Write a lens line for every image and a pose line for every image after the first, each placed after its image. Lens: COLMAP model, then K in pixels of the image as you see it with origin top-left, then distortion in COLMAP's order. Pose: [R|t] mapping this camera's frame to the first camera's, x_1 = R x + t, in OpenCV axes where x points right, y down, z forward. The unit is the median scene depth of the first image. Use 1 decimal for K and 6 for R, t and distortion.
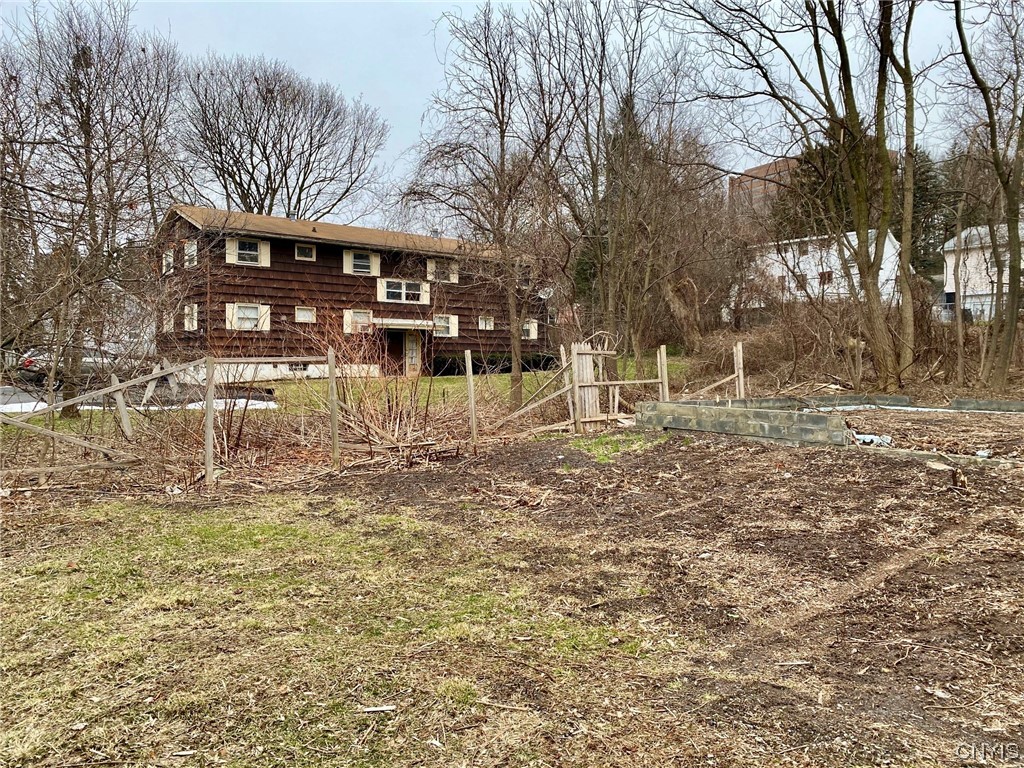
lens RADIAL K [[766.3, 0, 514.0], [0, 766.3, 381.9], [0, 0, 1]] dist [0.029692, -0.007232]
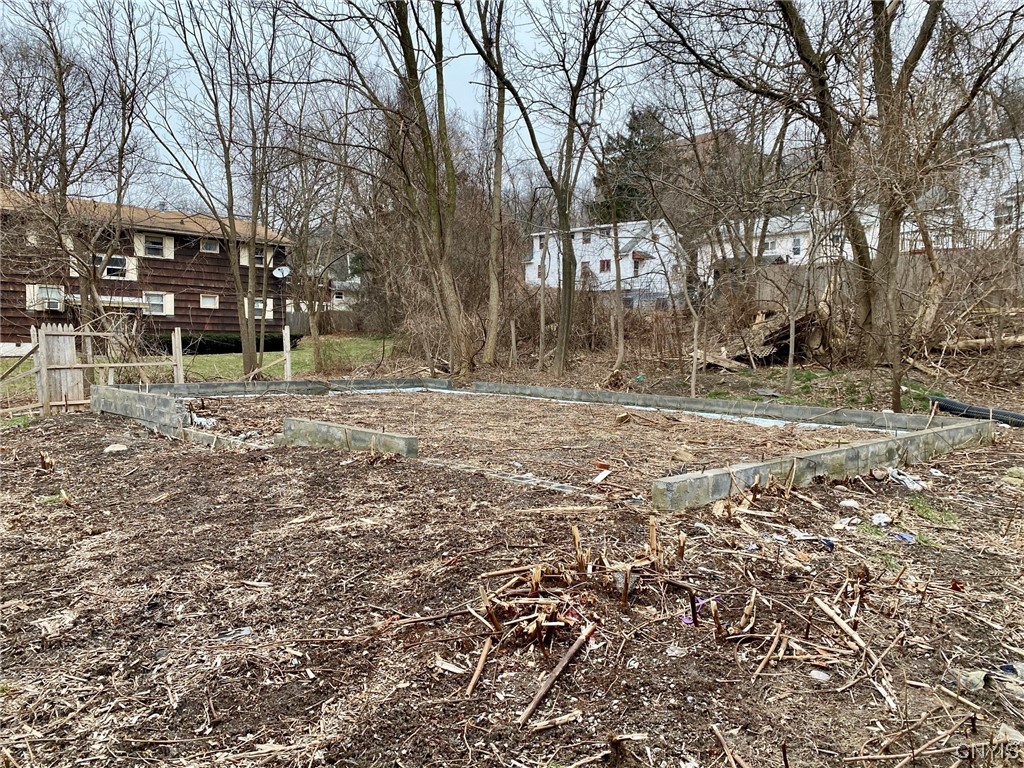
lens RADIAL K [[766.3, 0, 514.0], [0, 766.3, 381.9], [0, 0, 1]] dist [0.029692, -0.007232]
pose [[0.988724, 0.003578, 0.149704, 0.412729], [-0.007390, 0.999662, 0.024919, -0.004743], [-0.149564, -0.025744, 0.988417, -0.049684]]
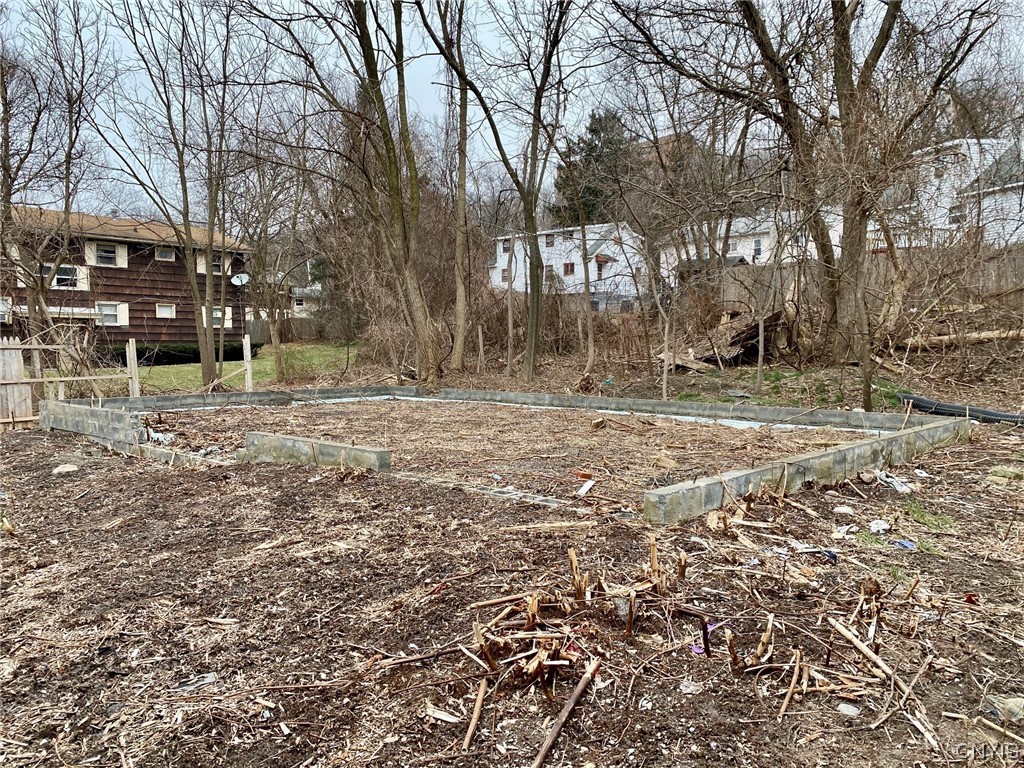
lens RADIAL K [[768.3, 0, 512.0], [0, 768.3, 384.0], [0, 0, 1]] dist [0.023041, -0.002180]
pose [[0.981206, -0.015857, 0.192310, 0.409701], [0.011813, 0.999685, 0.022154, -0.006078], [-0.192600, -0.019465, 0.981084, -0.032728]]
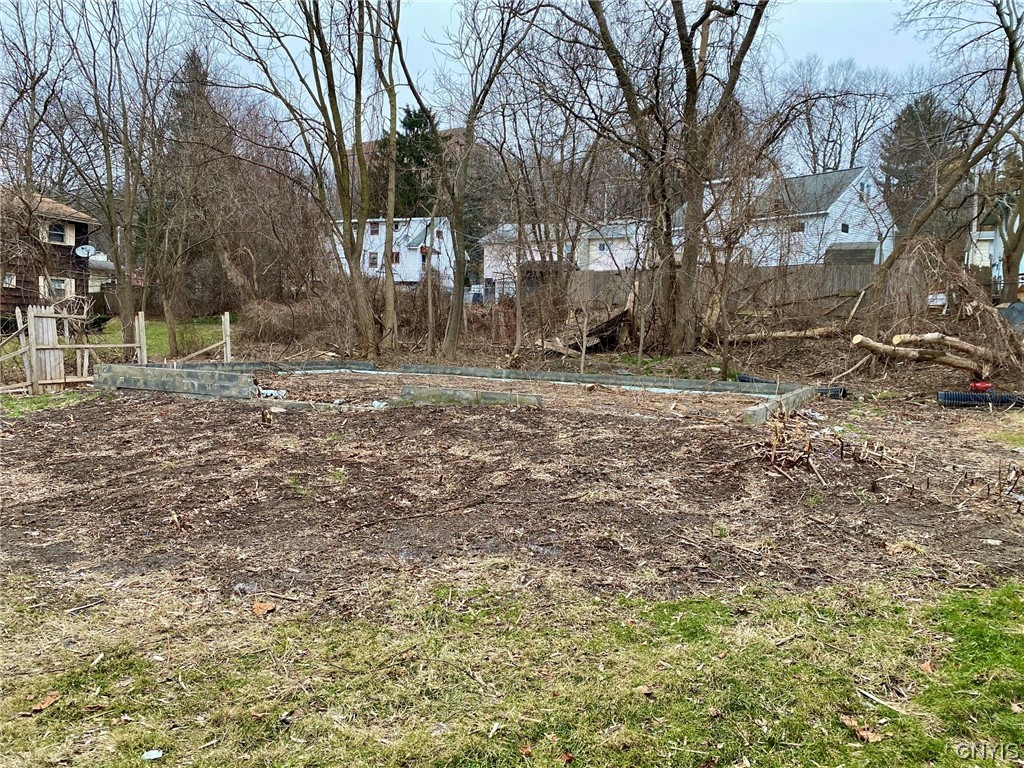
lens RADIAL K [[768.3, 0, 512.0], [0, 768.3, 384.0], [0, 0, 1]] dist [0.023041, -0.002180]
pose [[0.883231, -0.004997, 0.468912, 0.125963], [-0.014560, 0.999169, 0.038073, 0.003286], [-0.468713, -0.040455, 0.882424, -0.165236]]
